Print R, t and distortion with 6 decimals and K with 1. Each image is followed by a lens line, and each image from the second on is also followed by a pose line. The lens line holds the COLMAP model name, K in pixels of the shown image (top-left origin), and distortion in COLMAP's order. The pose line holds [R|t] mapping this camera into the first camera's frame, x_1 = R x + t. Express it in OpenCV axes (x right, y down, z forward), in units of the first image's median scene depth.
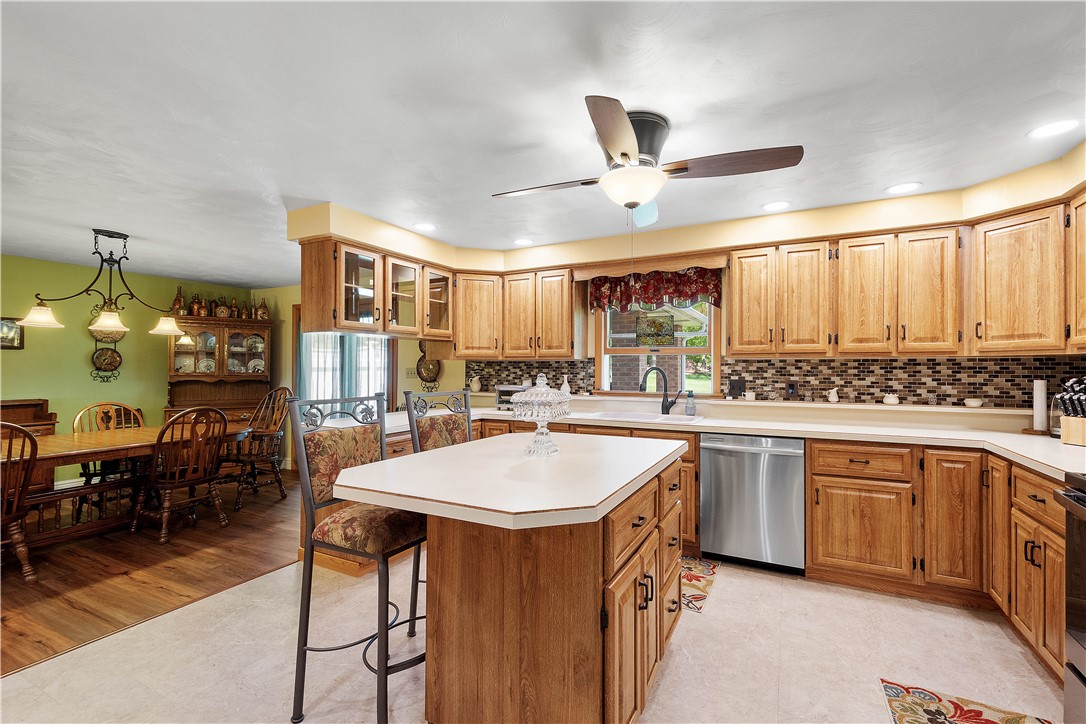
lens RADIAL K [[481.3, 0, 542.5], [0, 481.3, 366.8], [0, 0, 1]] dist [0.001376, -0.000100]
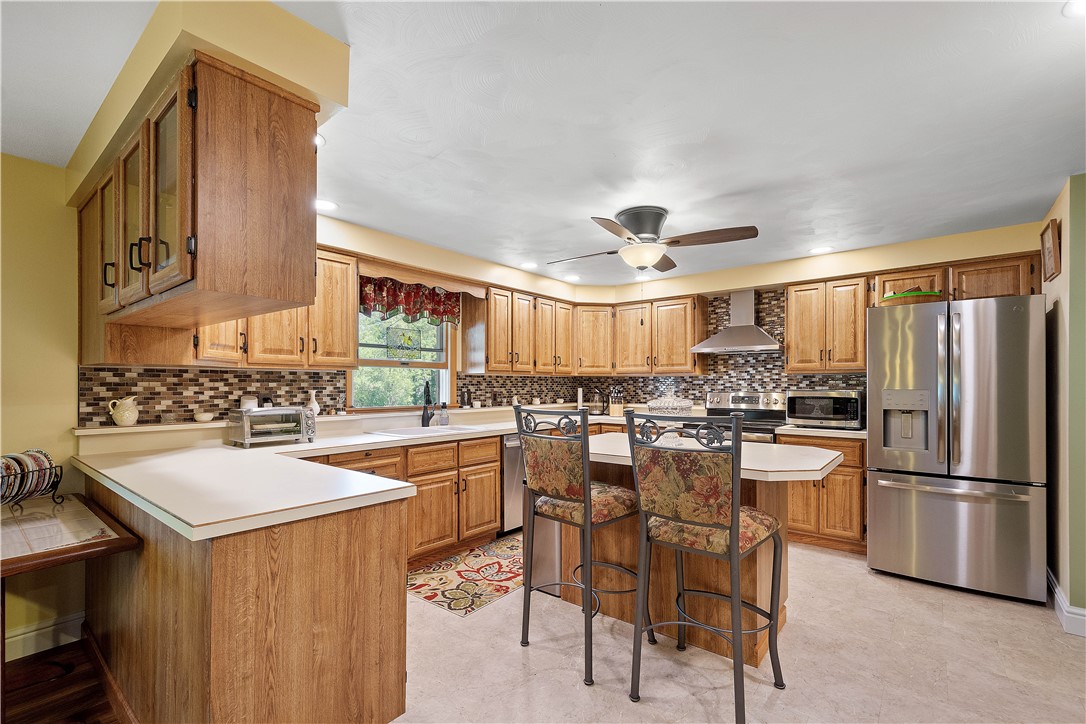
lens RADIAL K [[481.3, 0, 547.1], [0, 481.3, 379.9], [0, 0, 1]] dist [0.001376, -0.000100]
pose [[0.194763, 0.003295, 0.980845, -0.730194], [-0.008103, 0.999966, -0.001750, -0.001276], [-0.980817, -0.007606, 0.194783, 0.573899]]
